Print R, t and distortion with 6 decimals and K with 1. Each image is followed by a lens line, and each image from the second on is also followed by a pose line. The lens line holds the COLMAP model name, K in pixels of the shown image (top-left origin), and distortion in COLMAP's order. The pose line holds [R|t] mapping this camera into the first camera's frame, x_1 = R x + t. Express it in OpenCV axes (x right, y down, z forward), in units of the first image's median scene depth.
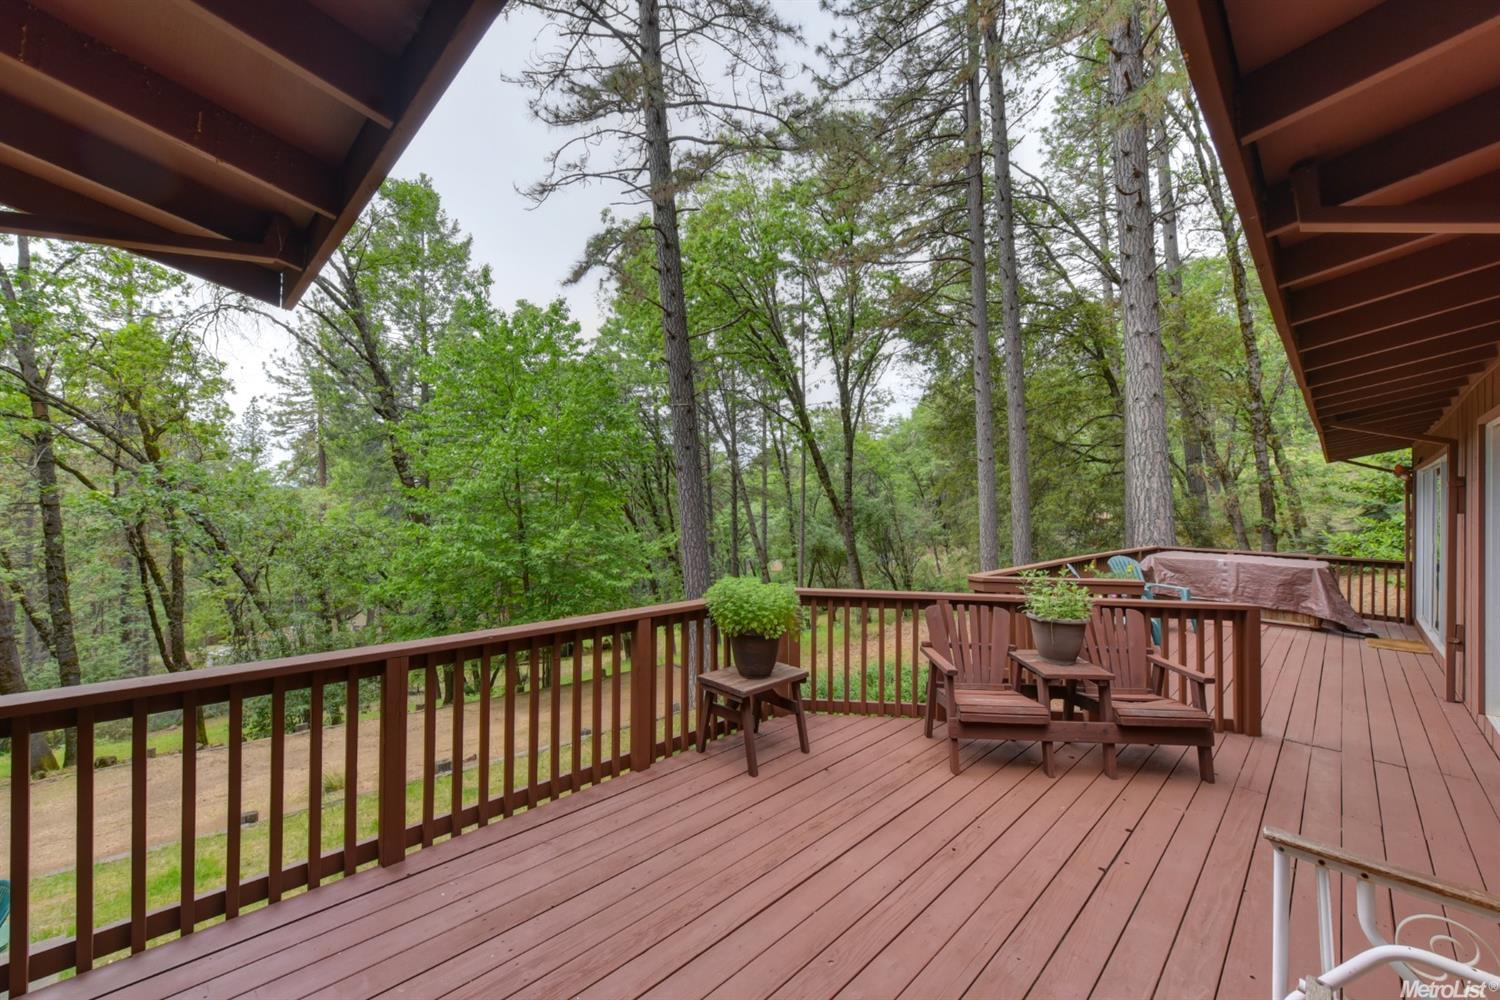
lens RADIAL K [[586.0, 0, 754.7], [0, 586.0, 499.1], [0, 0, 1]] dist [0.002752, -0.000755]
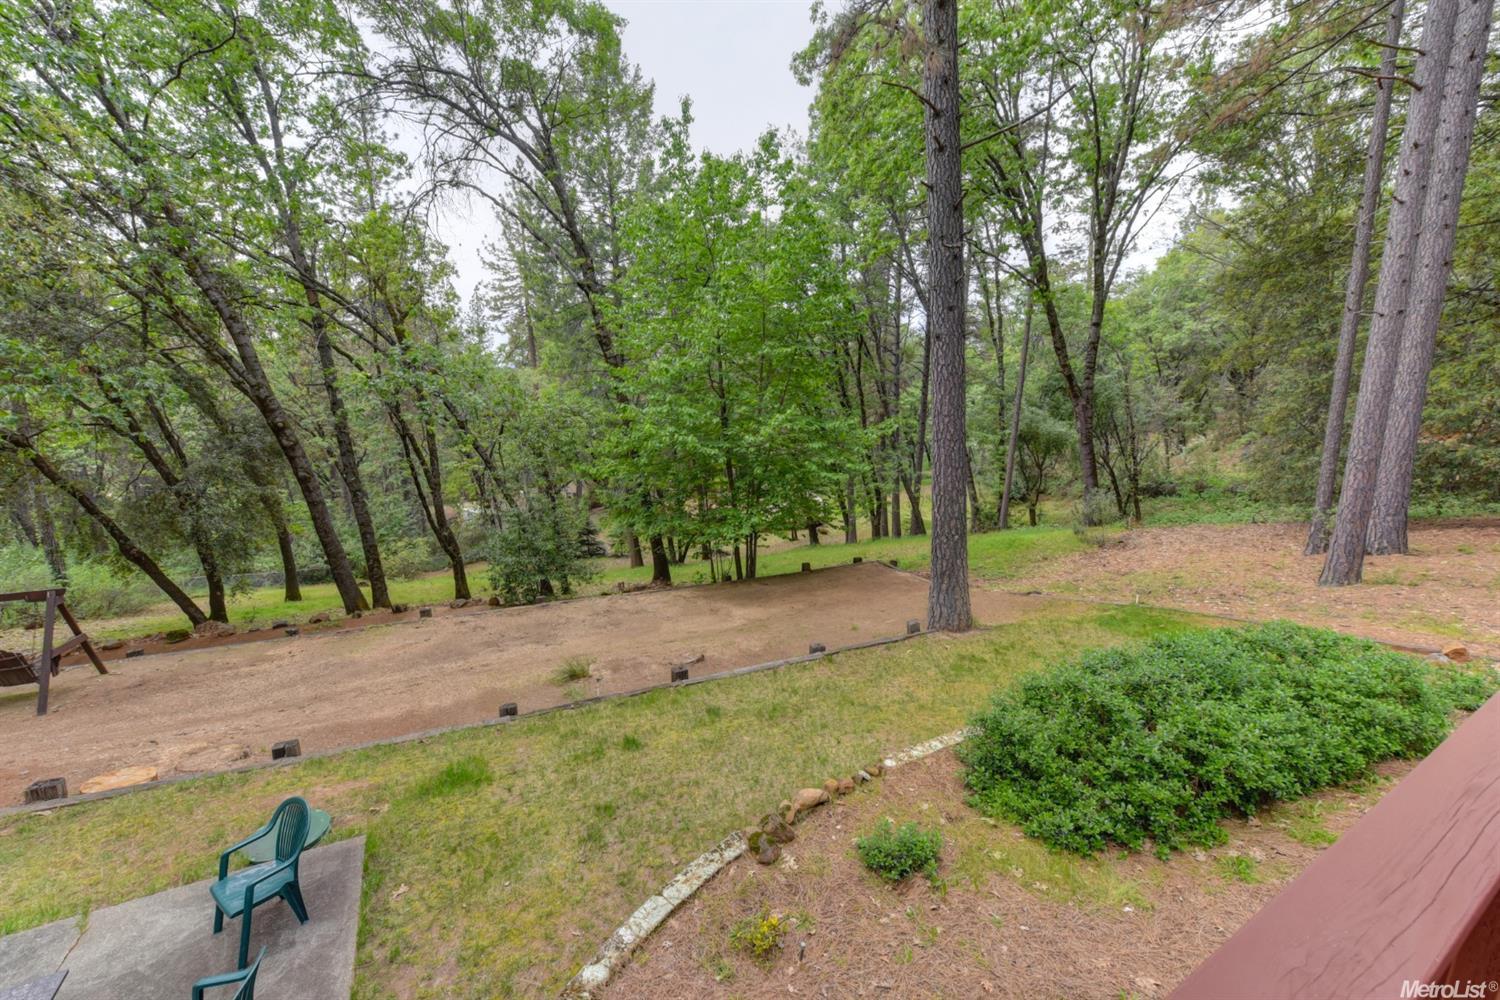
lens RADIAL K [[586.0, 0, 742.6], [0, 586.0, 498.6], [0, 0, 1]] dist [0.002752, -0.000755]
pose [[0.956202, 0.053564, -0.287766, -0.080696], [0.006018, 0.979309, 0.202283, -0.000791], [0.292647, -0.195155, 0.936094, 0.094316]]
